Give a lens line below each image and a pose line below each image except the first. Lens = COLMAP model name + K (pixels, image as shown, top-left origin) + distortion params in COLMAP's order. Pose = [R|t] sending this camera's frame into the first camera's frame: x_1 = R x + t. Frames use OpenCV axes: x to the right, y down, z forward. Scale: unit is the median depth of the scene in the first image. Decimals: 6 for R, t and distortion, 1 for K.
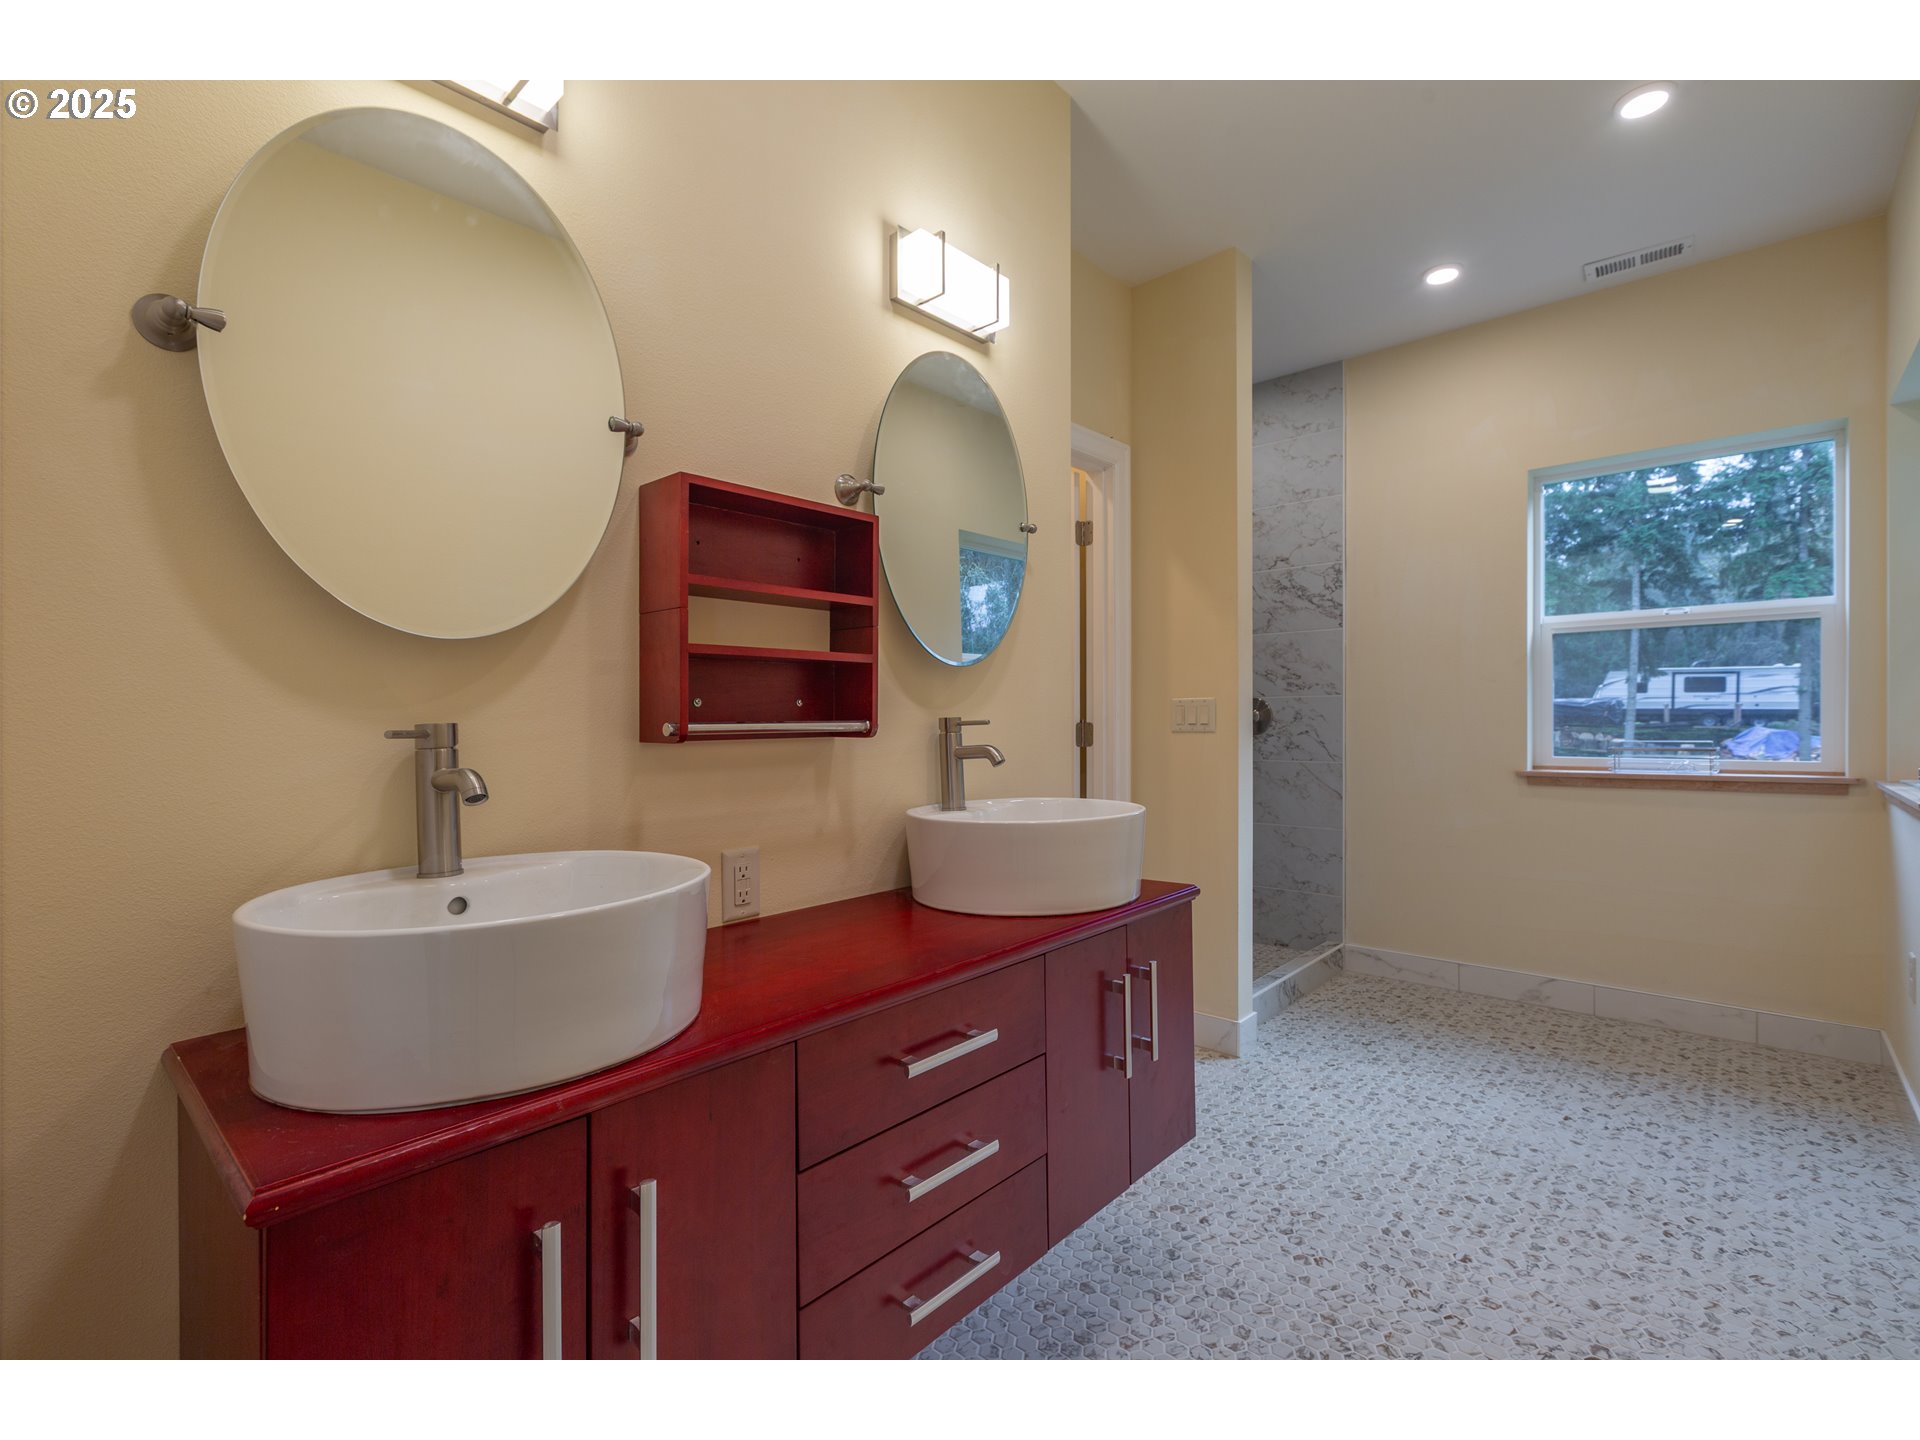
lens RADIAL K [[867.7, 0, 960.0], [0, 867.7, 720.0], [0, 0, 1]] dist [-0.000217, 0.000151]
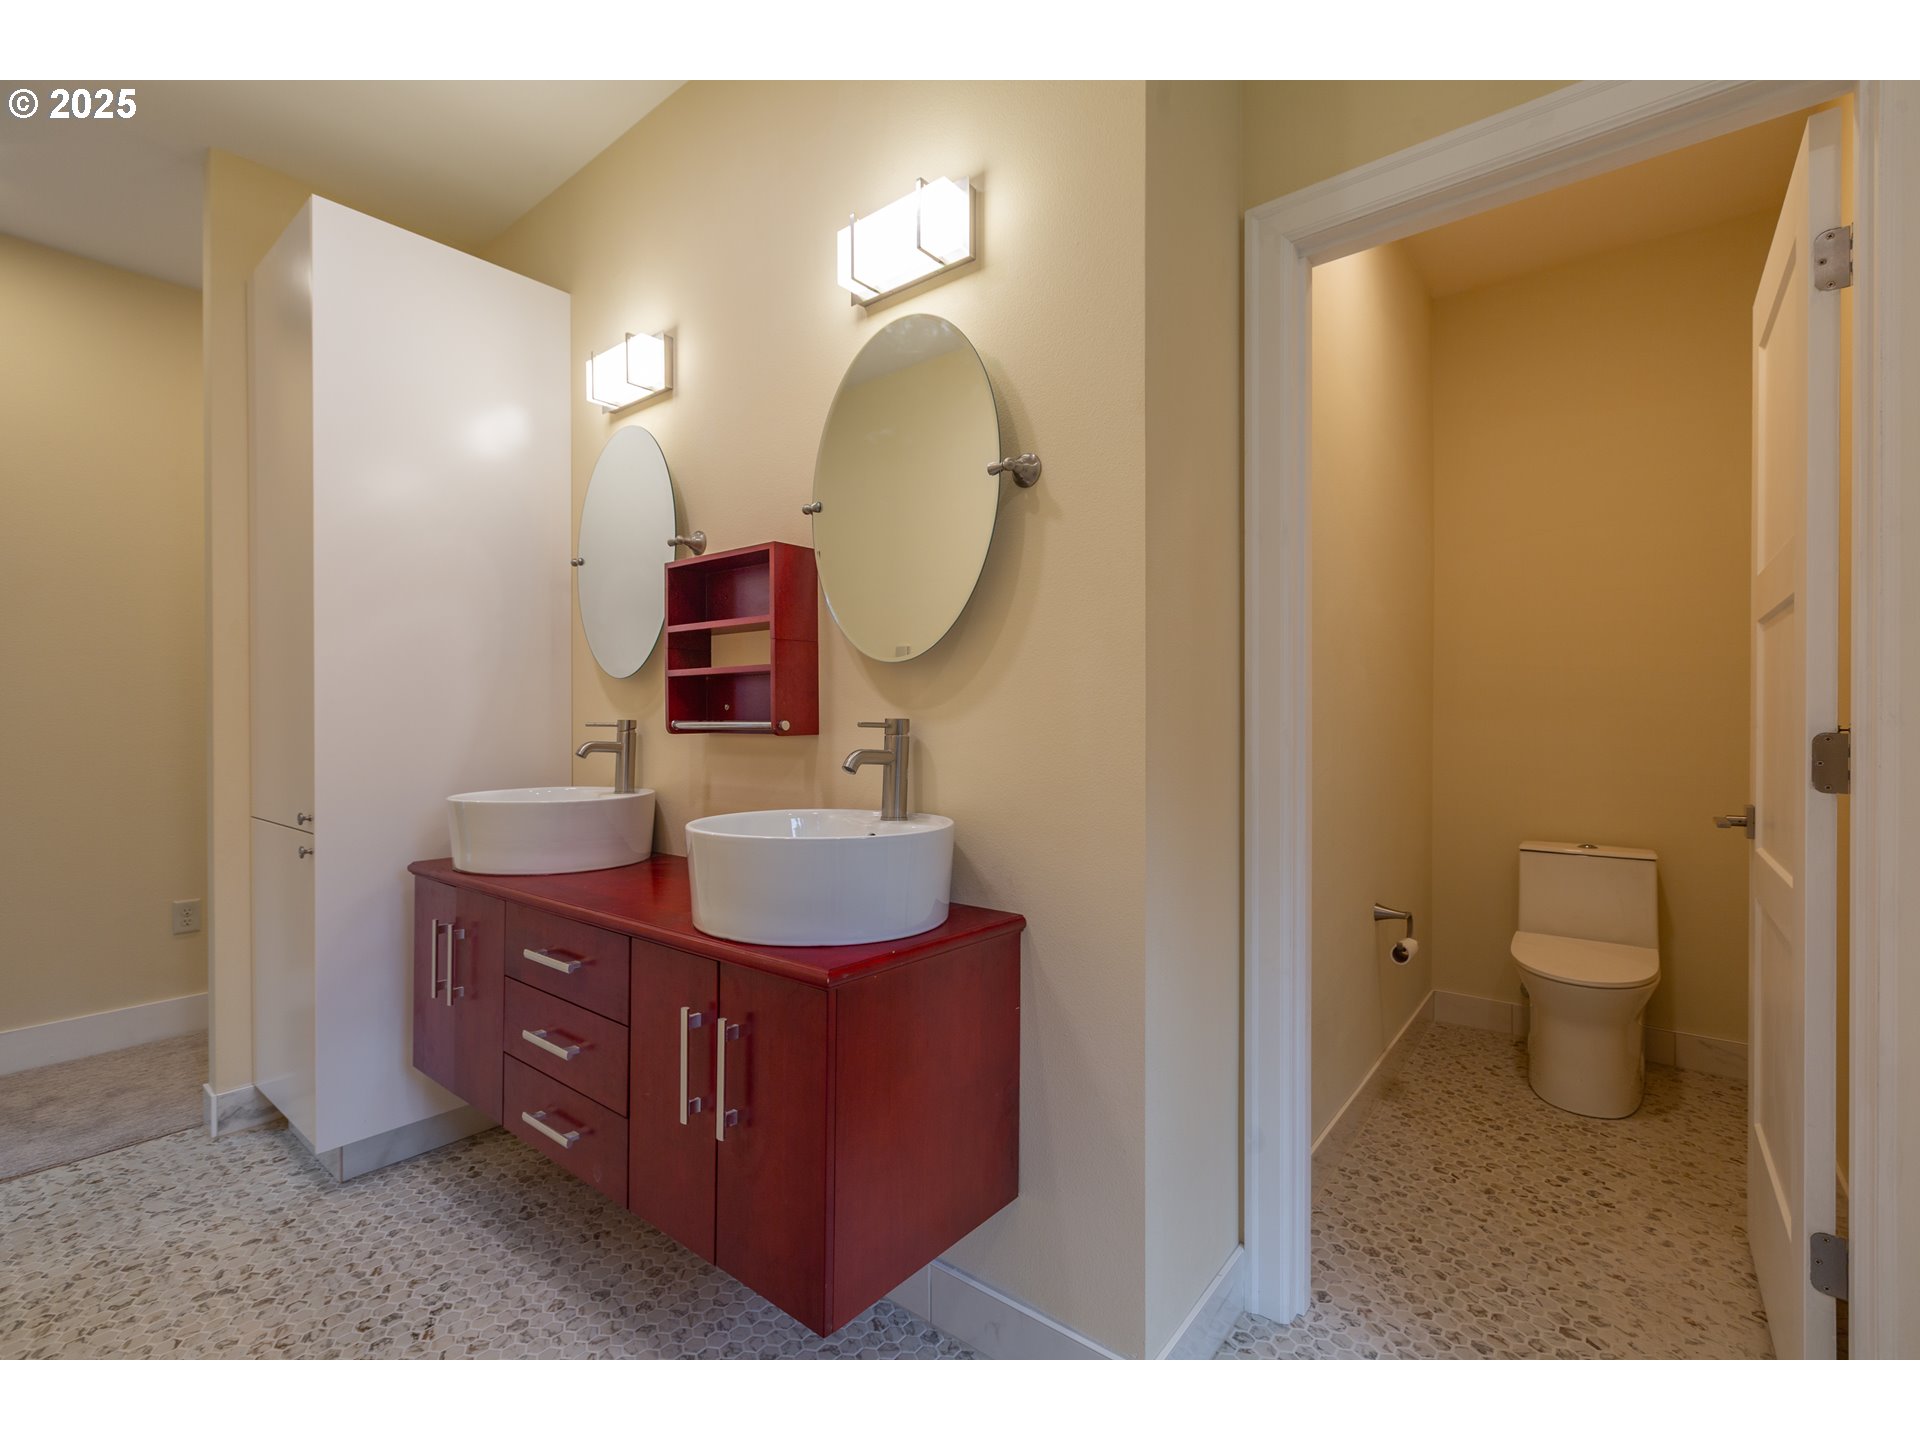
lens RADIAL K [[867.7, 0, 960.0], [0, 867.7, 720.0], [0, 0, 1]] dist [-0.000217, 0.000151]
pose [[0.054192, 0.014184, -0.998430, 1.006202], [0.002220, 0.999895, 0.014326, -0.017764], [0.998528, -0.002992, 0.054155, 1.127220]]
